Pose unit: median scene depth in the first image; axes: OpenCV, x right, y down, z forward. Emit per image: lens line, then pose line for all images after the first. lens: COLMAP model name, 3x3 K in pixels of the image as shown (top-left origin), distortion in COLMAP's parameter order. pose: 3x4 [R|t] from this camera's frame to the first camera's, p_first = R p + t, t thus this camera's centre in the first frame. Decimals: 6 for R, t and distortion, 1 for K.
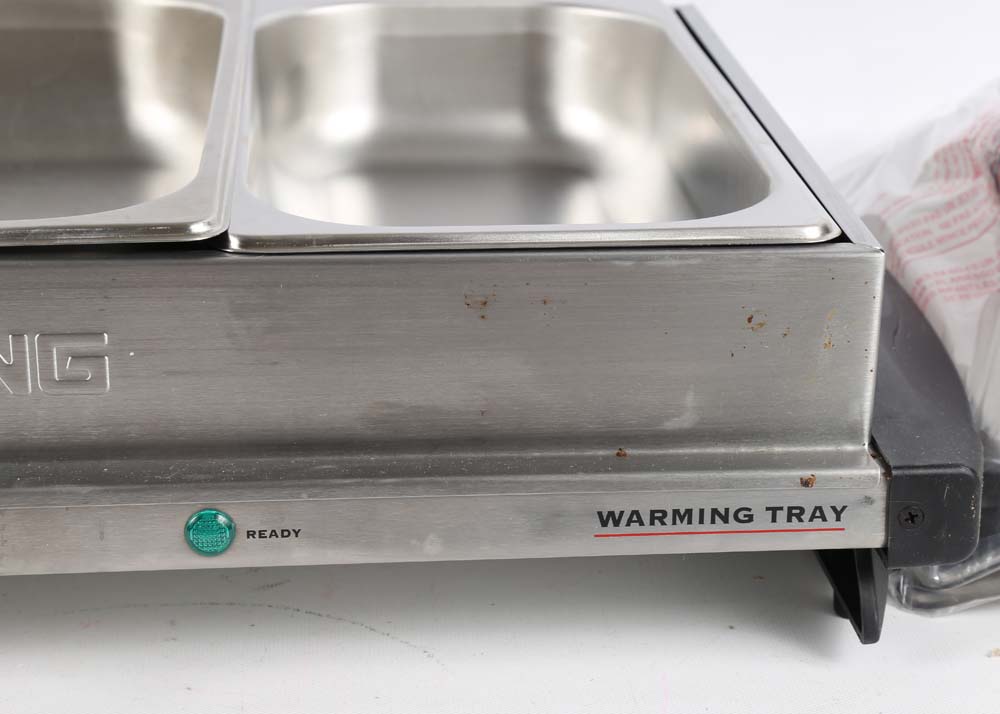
lens RADIAL K [[2358.5, 0, 531.1], [0, 2358.5, 356.9], [0, 0, 1]] dist [0.197776, -0.010857]
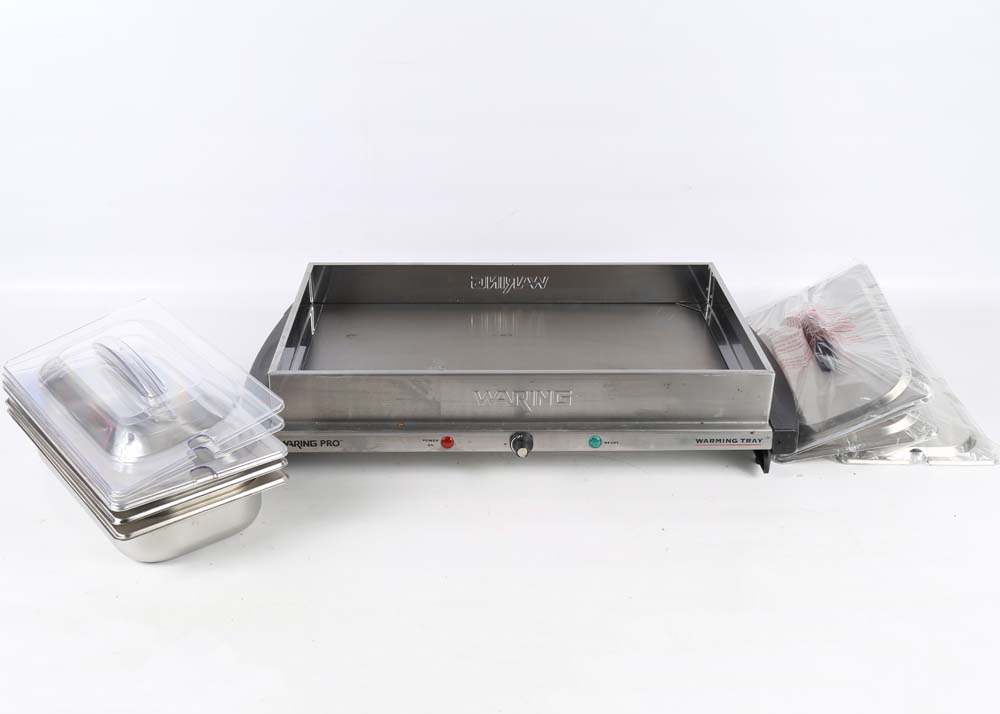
lens RADIAL K [[1080.2, 0, 500.0], [0, 1080.2, 357.0], [0, 0, 1]] dist [0.003867, 0.002968]
pose [[0.996947, 0.023601, -0.074422, -0.159761], [-0.017438, 0.996446, 0.082406, -0.203156], [0.076103, -0.080856, 0.993816, -0.740413]]
